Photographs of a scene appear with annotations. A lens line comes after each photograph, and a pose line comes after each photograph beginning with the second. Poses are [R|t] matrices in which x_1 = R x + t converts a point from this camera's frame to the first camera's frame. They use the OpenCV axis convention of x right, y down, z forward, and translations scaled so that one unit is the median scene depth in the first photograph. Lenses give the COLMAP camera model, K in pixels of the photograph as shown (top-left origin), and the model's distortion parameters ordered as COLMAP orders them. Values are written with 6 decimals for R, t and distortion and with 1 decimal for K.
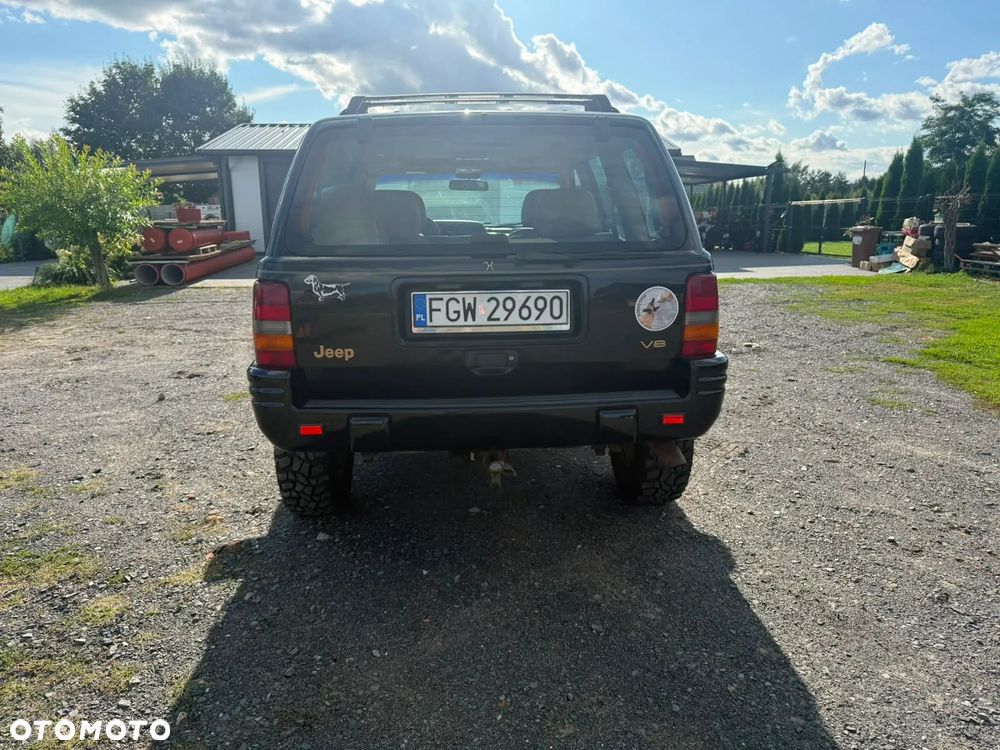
lens RADIAL K [[716.3, 0, 498.9], [0, 716.3, 402.6], [0, 0, 1]] dist [0.027226, -0.018086]
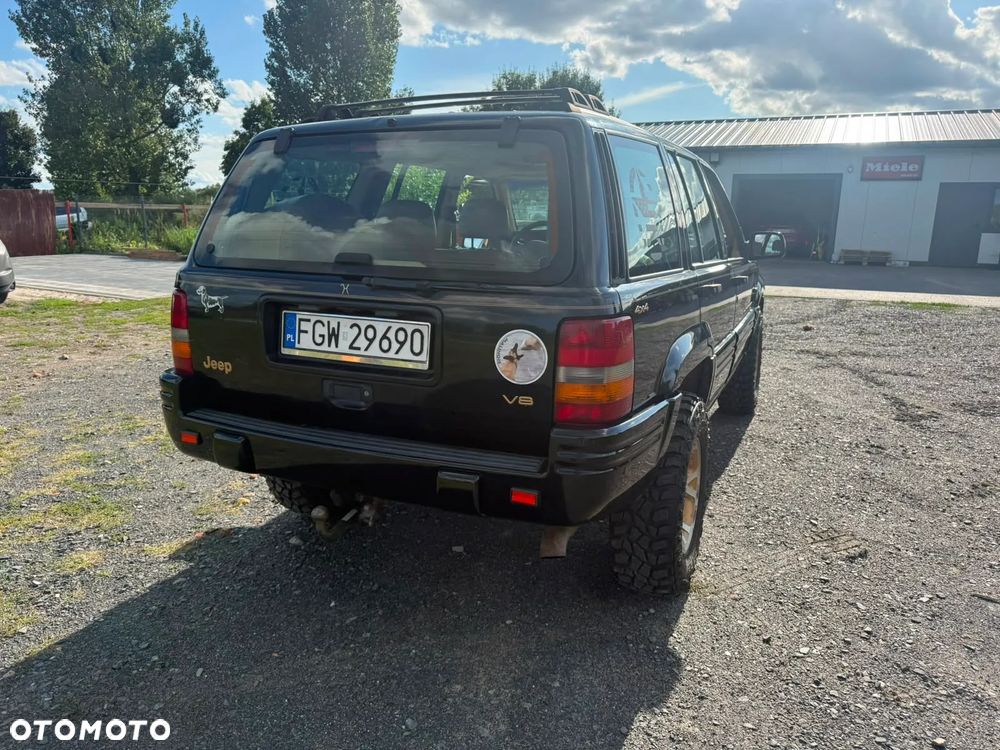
lens RADIAL K [[722.1, 0, 502.9], [0, 722.1, 394.6], [0, 0, 1]] dist [0.001070, -0.003114]
pose [[0.880397, 0.135809, -0.454375, 0.404033], [-0.139229, 0.989916, 0.026109, -0.076278], [0.453339, 0.040276, 0.890428, 0.200643]]
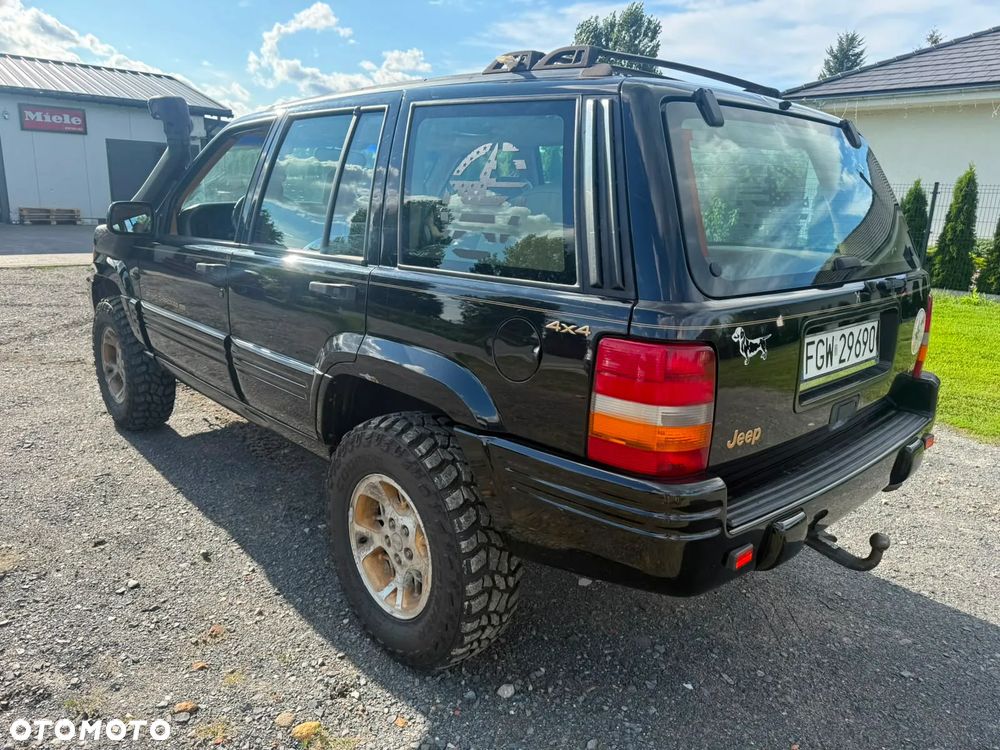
lens RADIAL K [[716.3, 0, 498.9], [0, 716.3, 402.6], [0, 0, 1]] dist [0.027226, -0.018086]
pose [[0.776554, -0.146951, 0.612673, -0.576978], [0.119762, 0.989119, 0.085447, -0.131231], [-0.618563, 0.007021, 0.785704, 0.422848]]
